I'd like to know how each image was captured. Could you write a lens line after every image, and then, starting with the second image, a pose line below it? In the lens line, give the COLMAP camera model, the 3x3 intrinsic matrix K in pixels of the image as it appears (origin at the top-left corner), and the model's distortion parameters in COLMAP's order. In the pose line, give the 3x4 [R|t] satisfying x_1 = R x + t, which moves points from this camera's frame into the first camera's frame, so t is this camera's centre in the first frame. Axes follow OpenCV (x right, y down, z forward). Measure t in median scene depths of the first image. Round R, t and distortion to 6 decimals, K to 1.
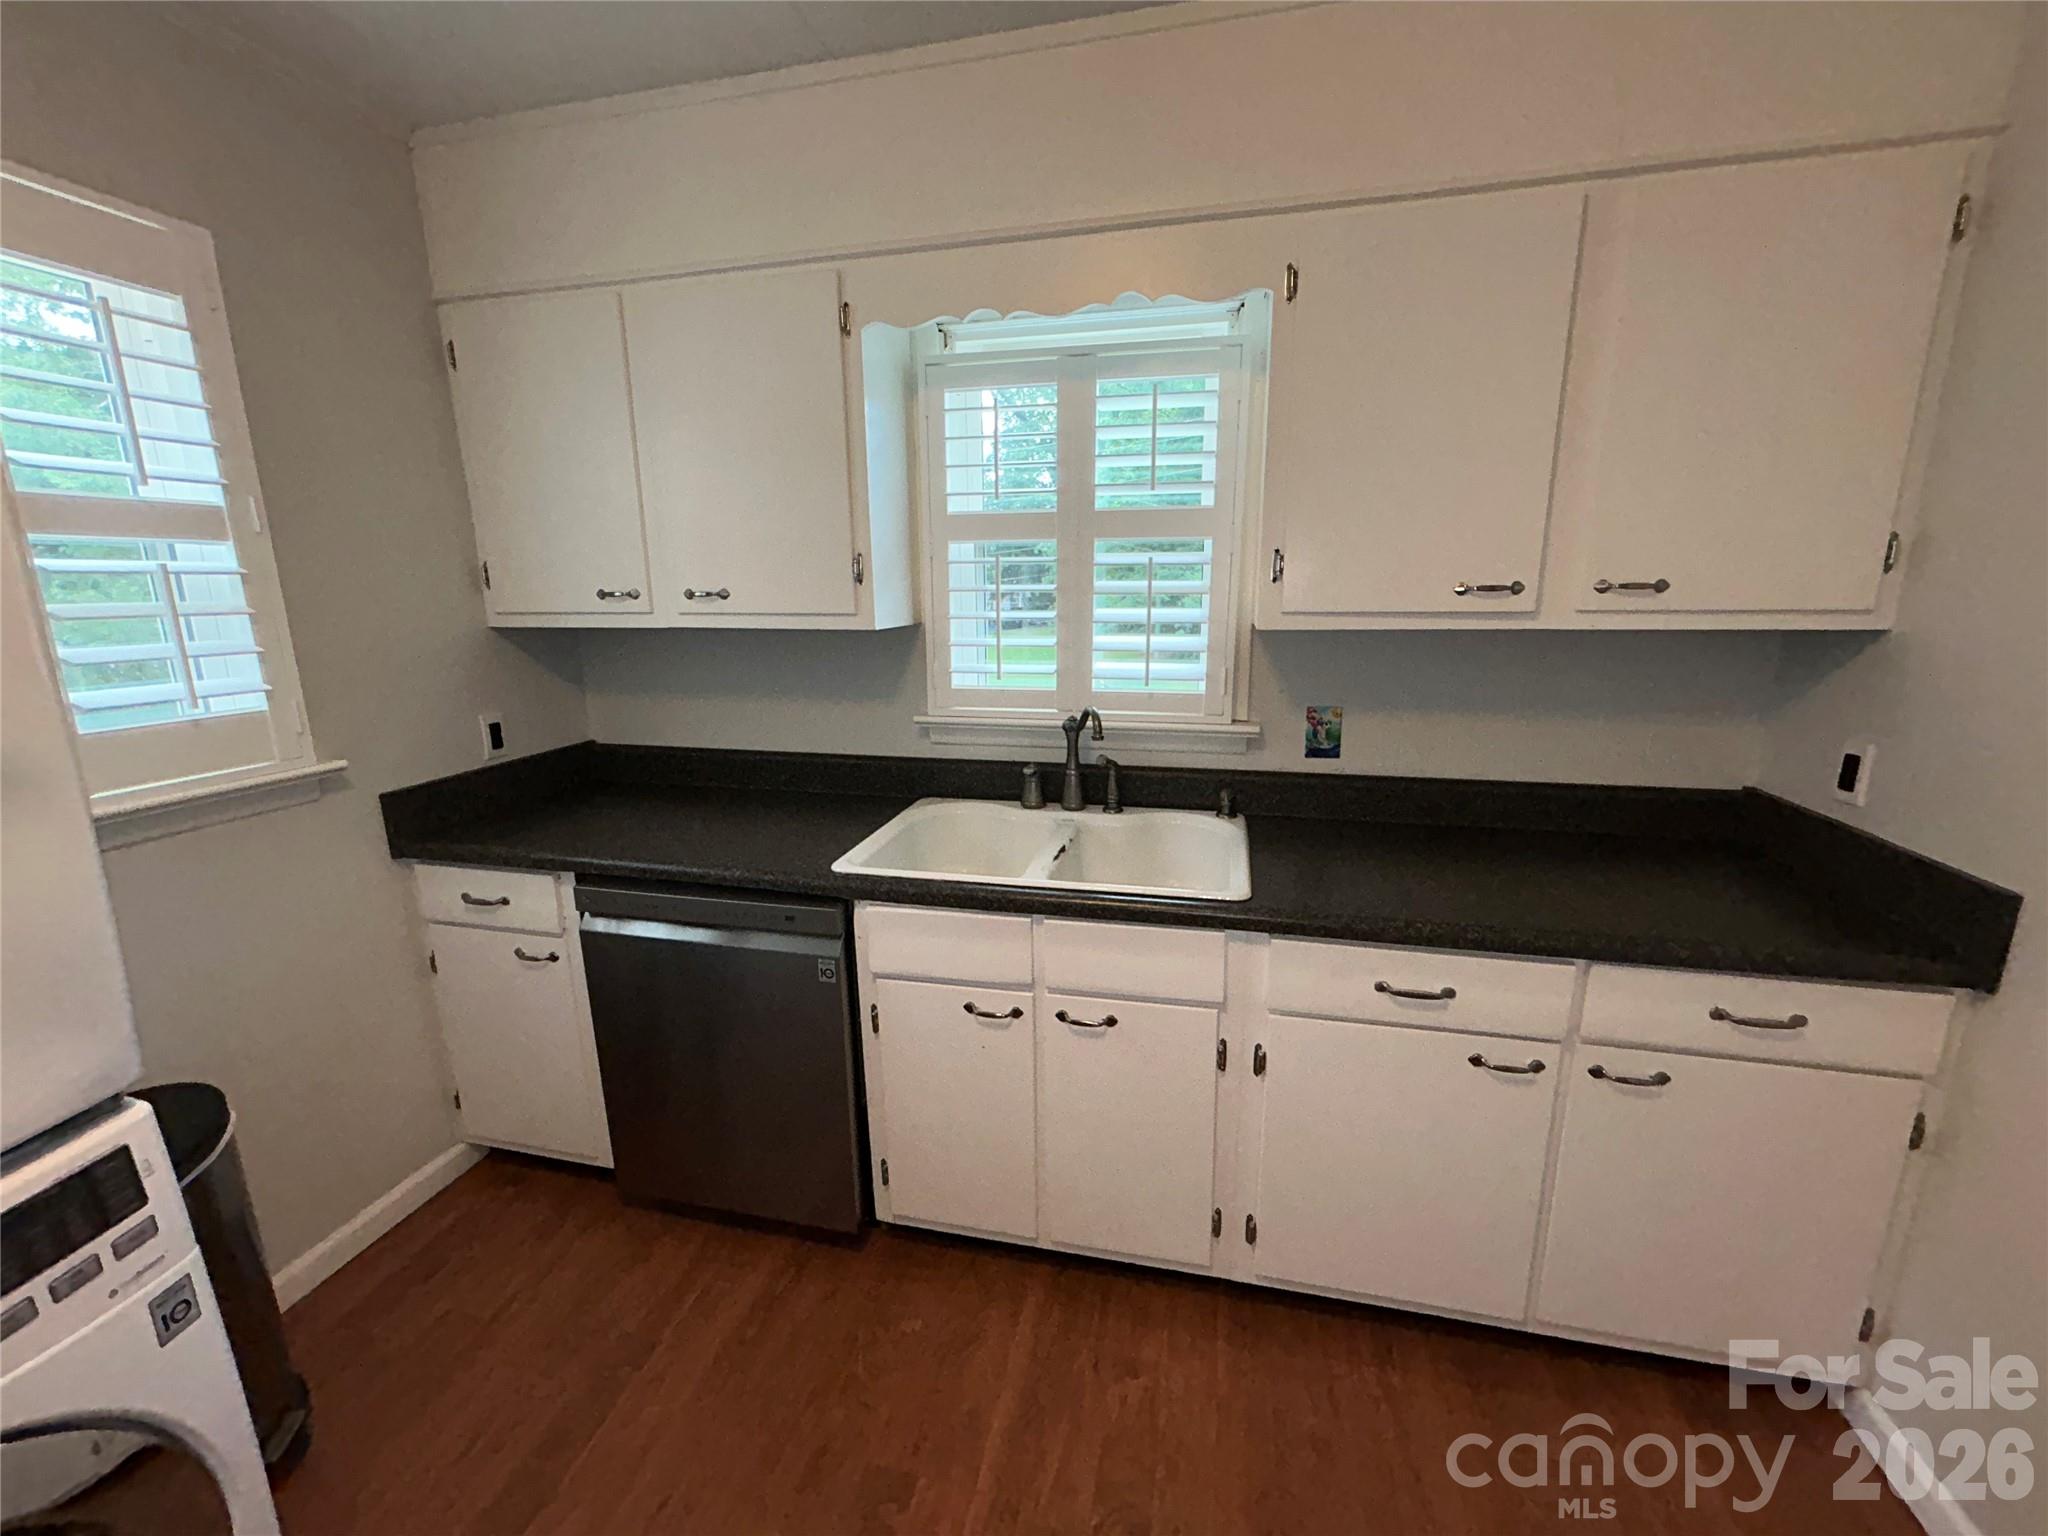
lens RADIAL K [[827.7, 0, 1027.7], [0, 827.7, 766.9], [0, 0, 1]] dist [-0.001120, 0.000828]
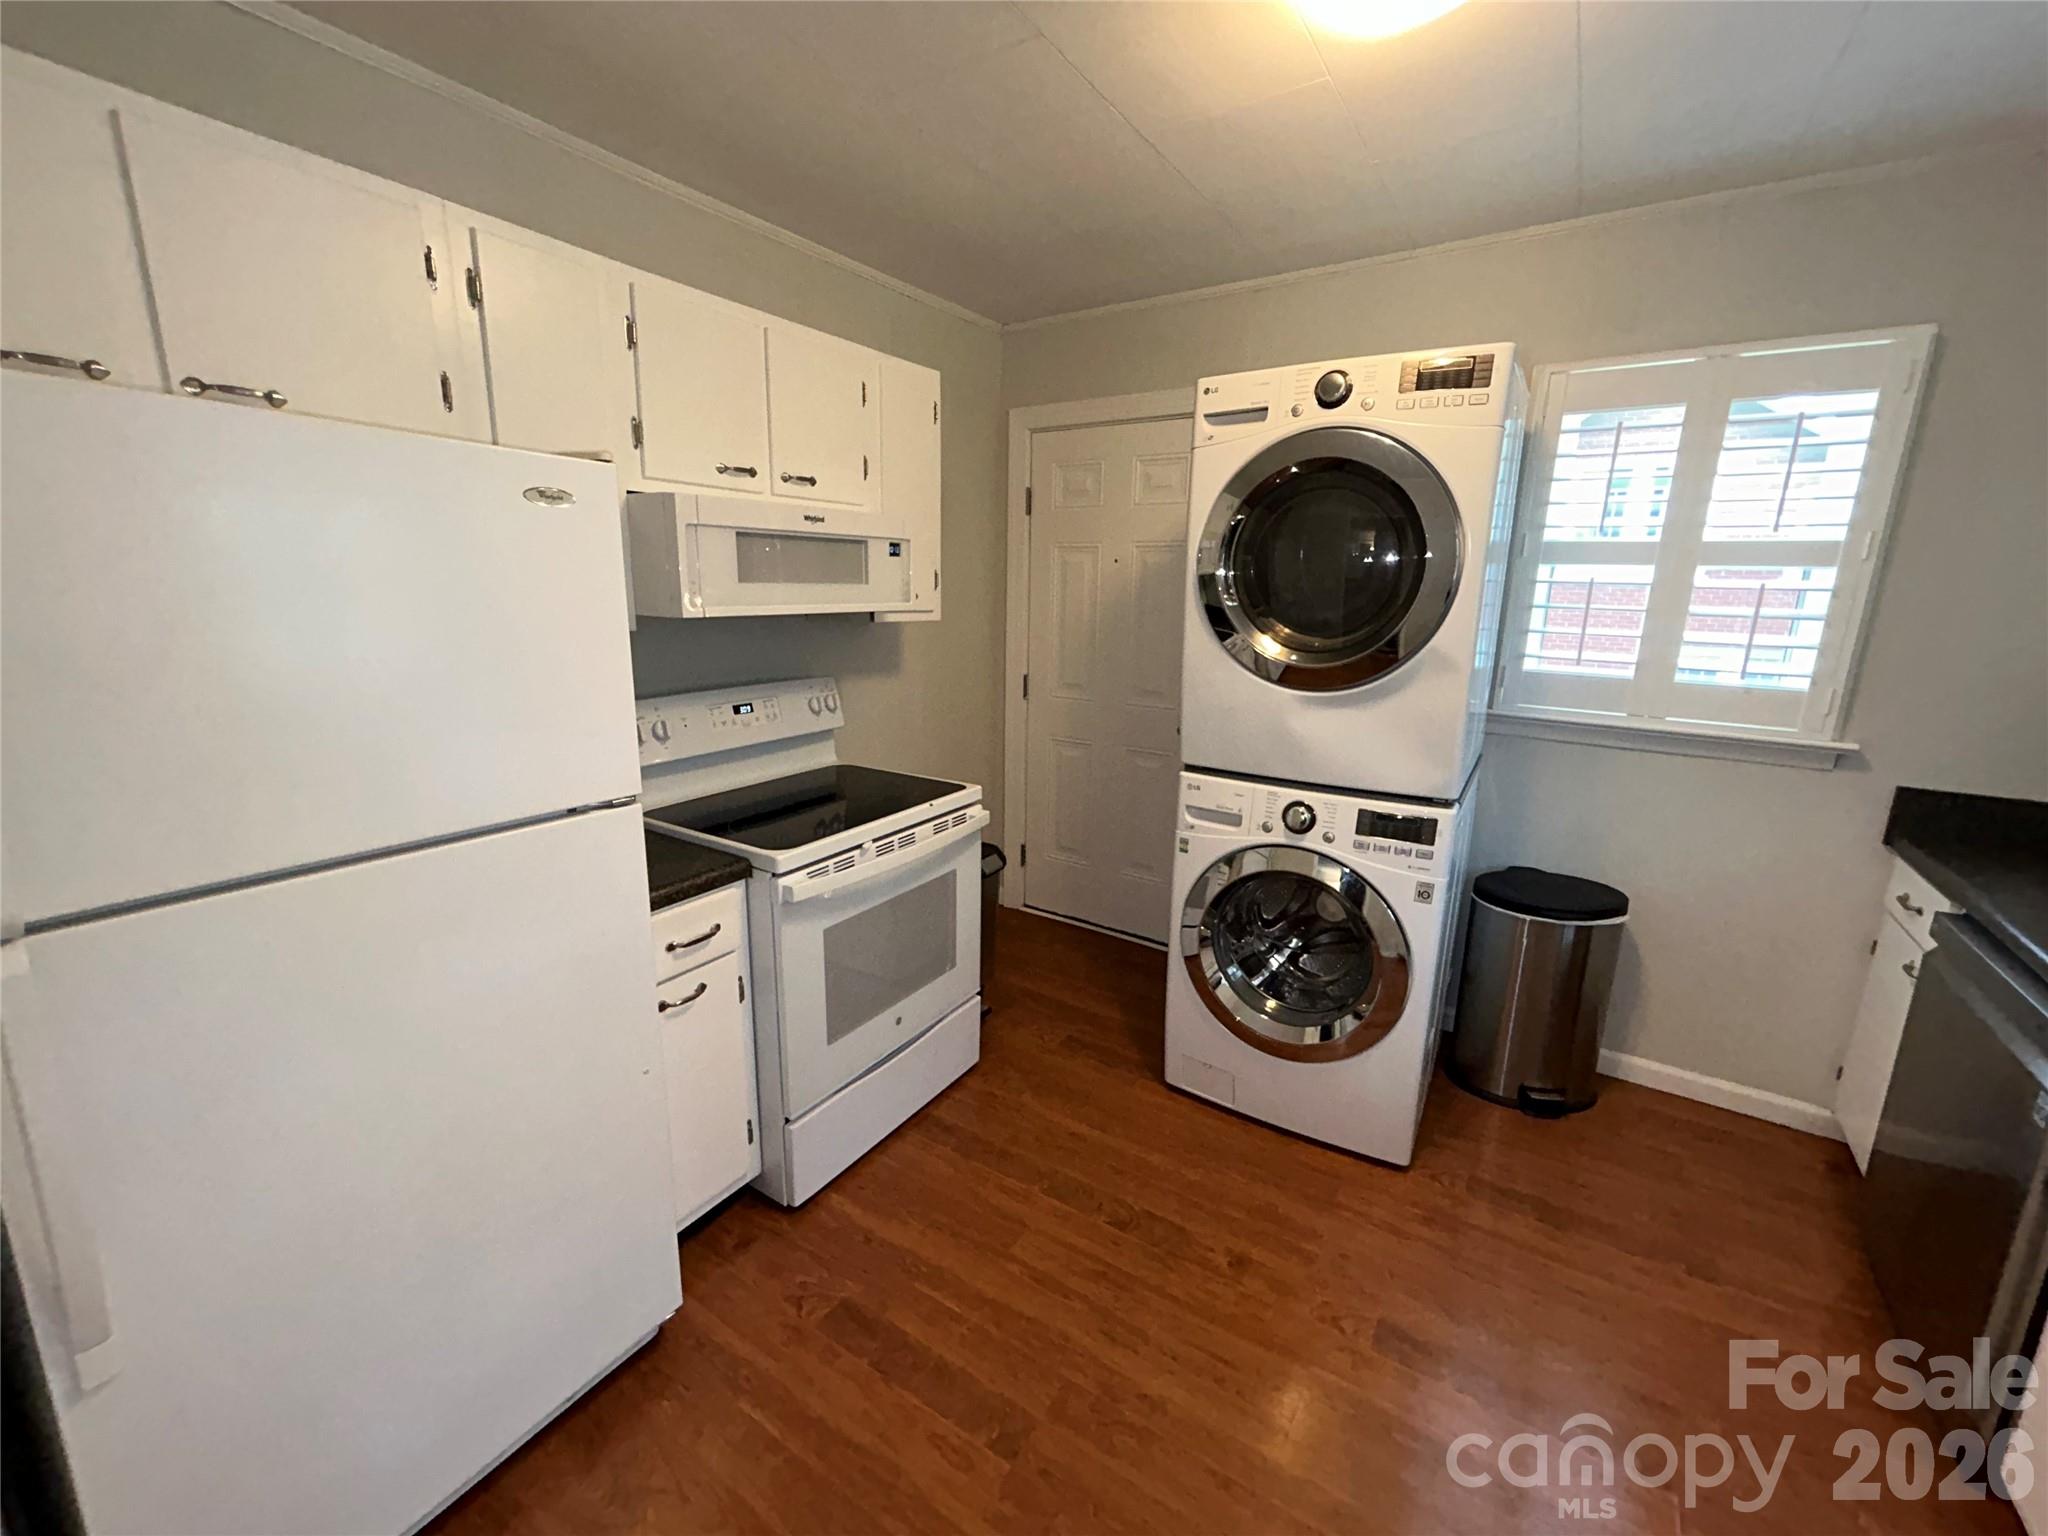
lens RADIAL K [[827.7, 0, 1031.5], [0, 827.7, 766.5], [0, 0, 1]] dist [-0.001120, 0.000828]
pose [[-0.341355, 0.215871, -0.914810, 0.697644], [-0.223535, 0.926701, 0.302088, -0.073785], [0.912967, 0.307611, -0.268079, 0.228295]]
